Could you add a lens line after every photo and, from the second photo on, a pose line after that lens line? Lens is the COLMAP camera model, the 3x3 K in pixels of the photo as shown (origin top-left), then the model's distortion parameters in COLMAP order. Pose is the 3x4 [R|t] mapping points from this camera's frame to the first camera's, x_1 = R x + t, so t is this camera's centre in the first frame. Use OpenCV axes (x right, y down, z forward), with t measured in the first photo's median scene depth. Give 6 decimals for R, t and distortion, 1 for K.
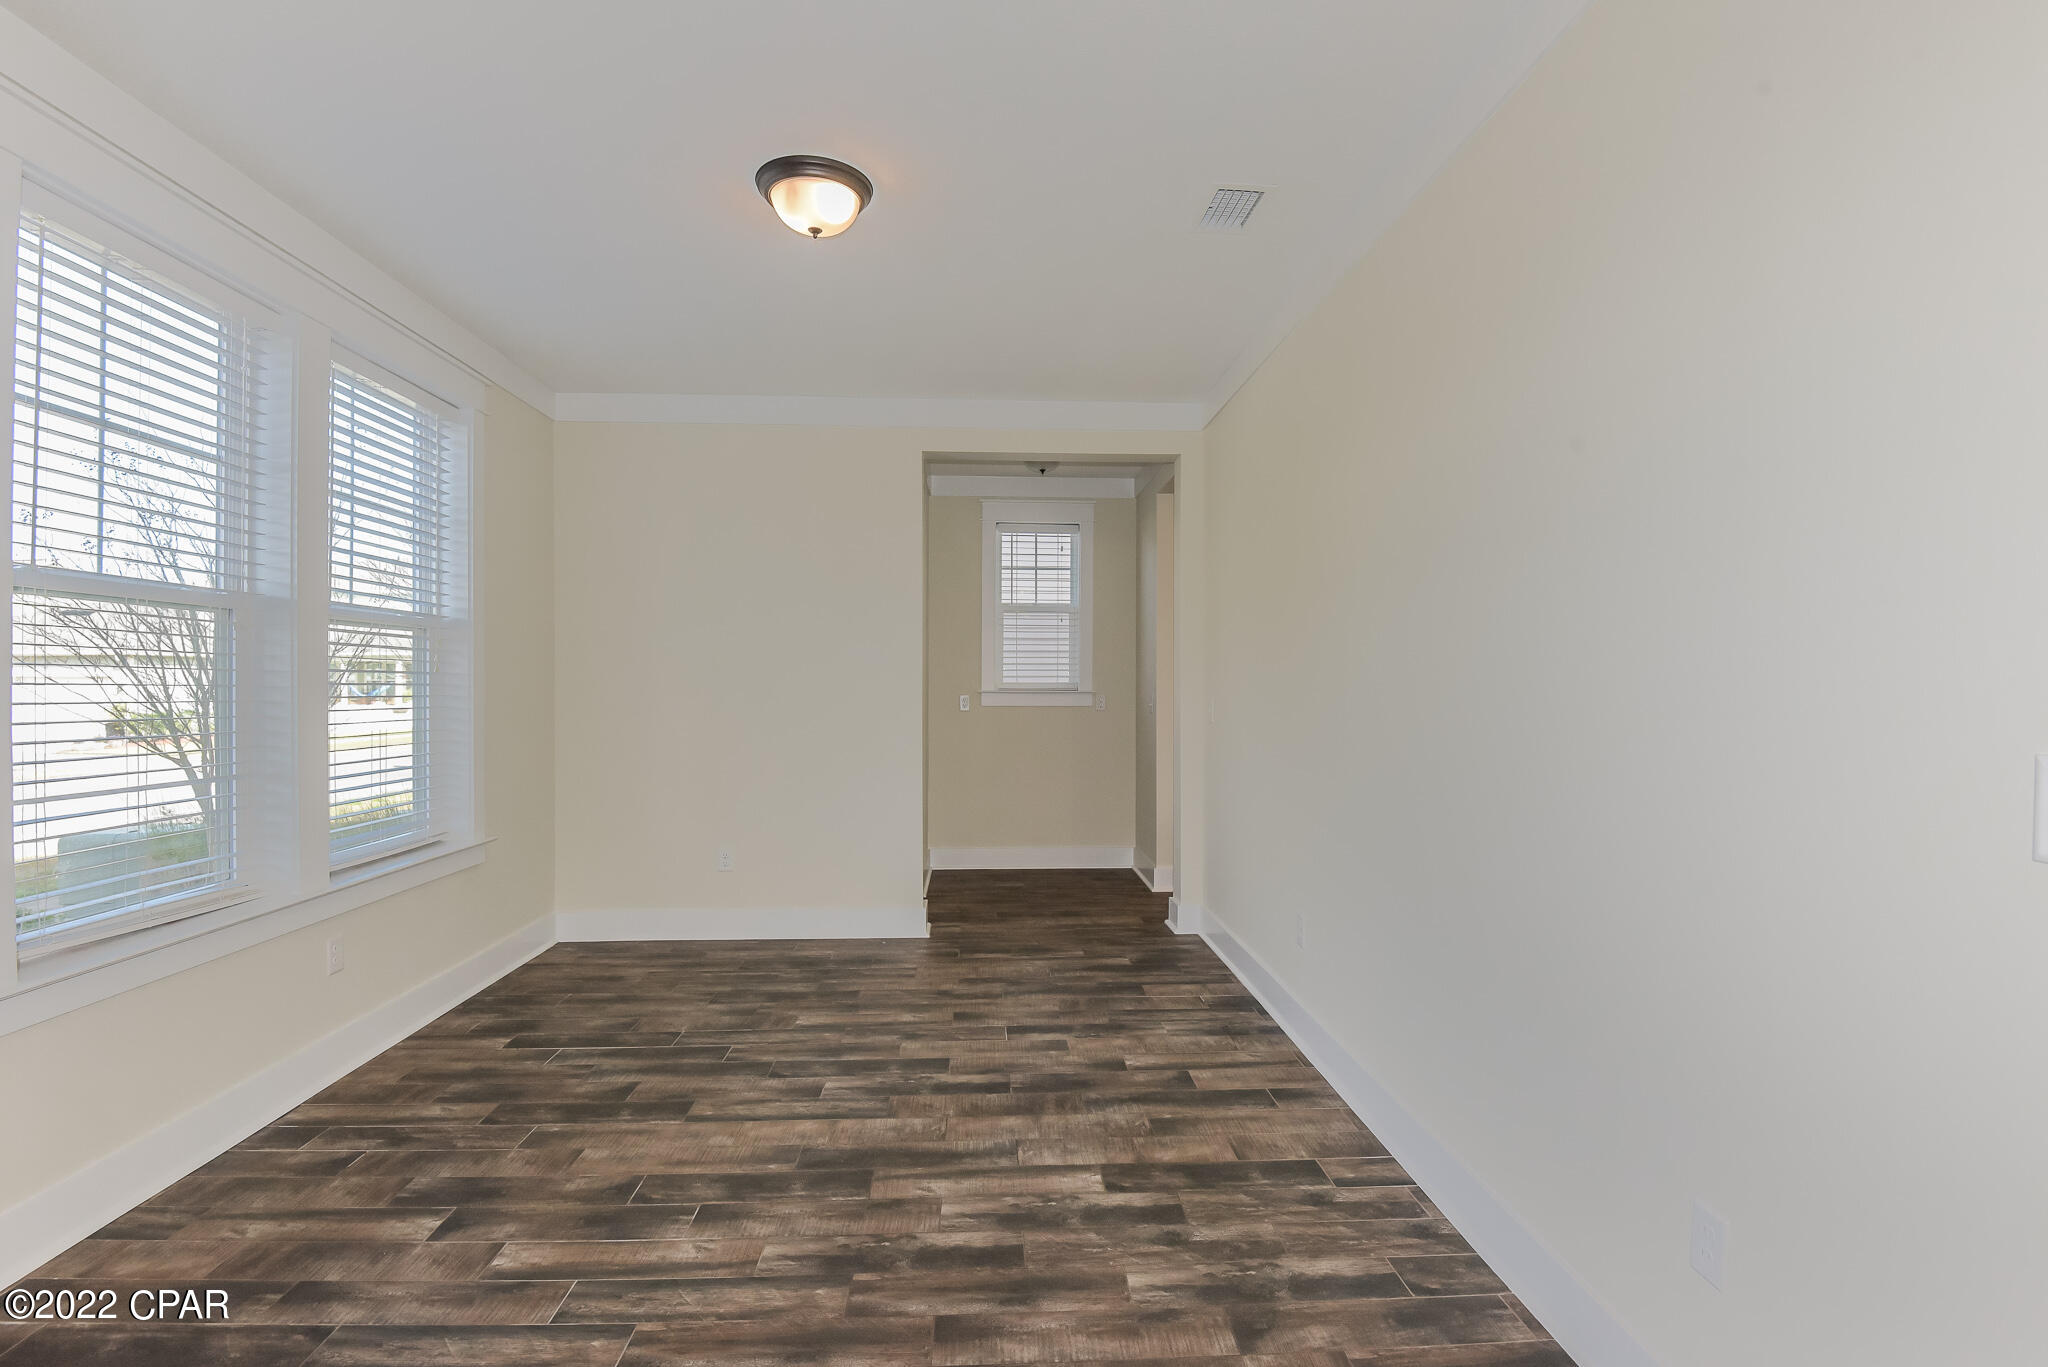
lens RADIAL K [[968.1, 0, 1028.1], [0, 968.1, 679.0], [0, 0, 1]] dist [-0.032476, -0.005031]
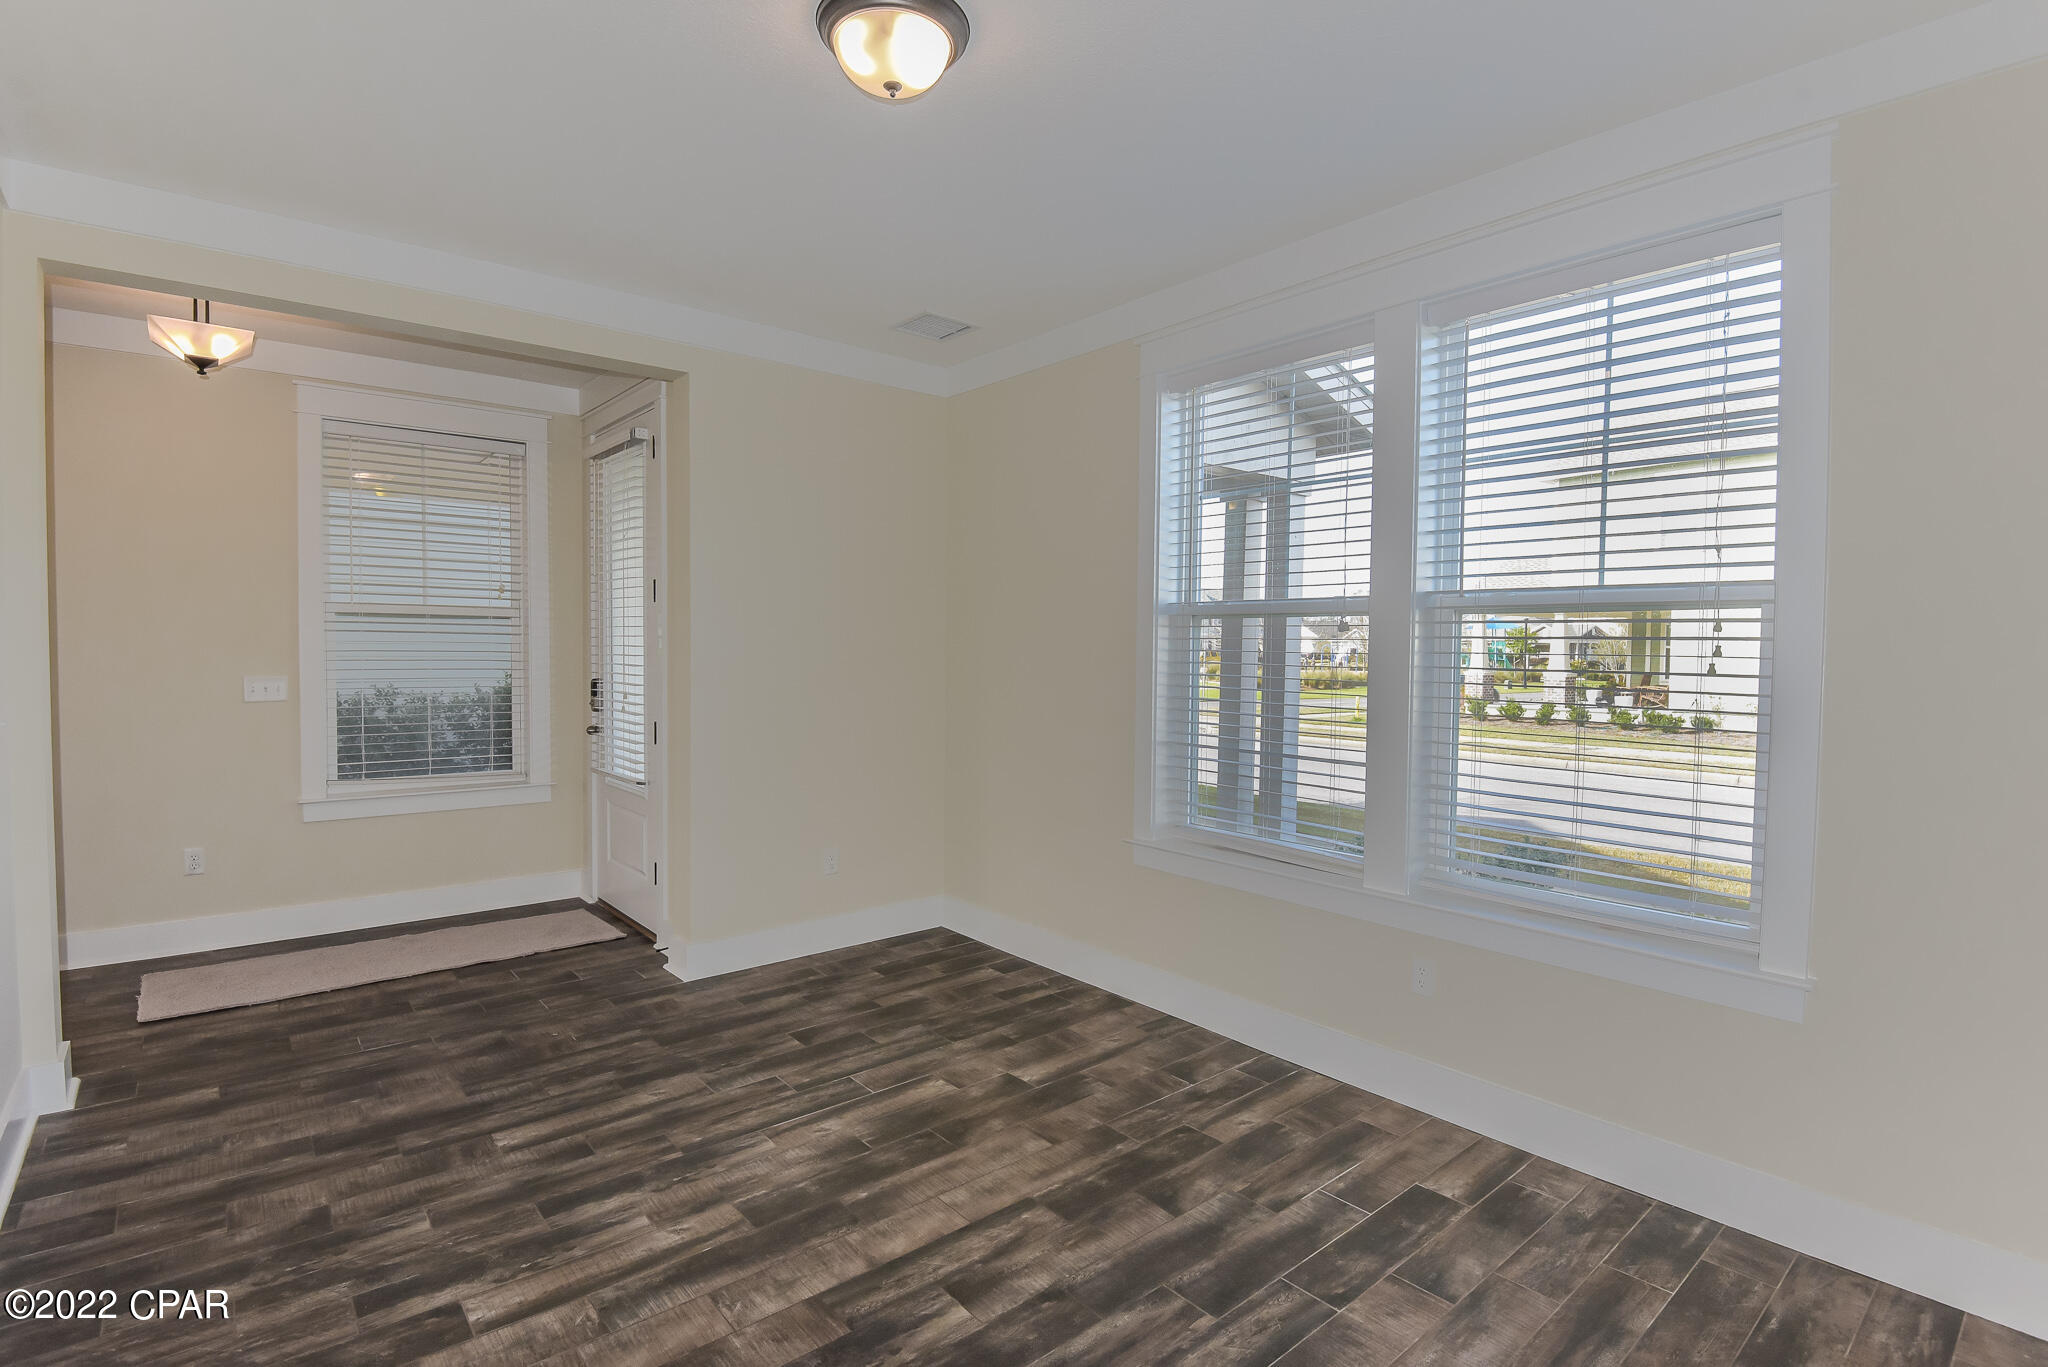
lens RADIAL K [[968.1, 0, 1024.9], [0, 968.1, 686.8], [0, 0, 1]] dist [-0.032476, -0.005031]
pose [[-0.795772, 0.011923, -0.605479, 0.173772], [-0.013785, 0.999191, 0.037793, -0.026617], [0.605439, 0.038421, -0.794963, 1.873904]]
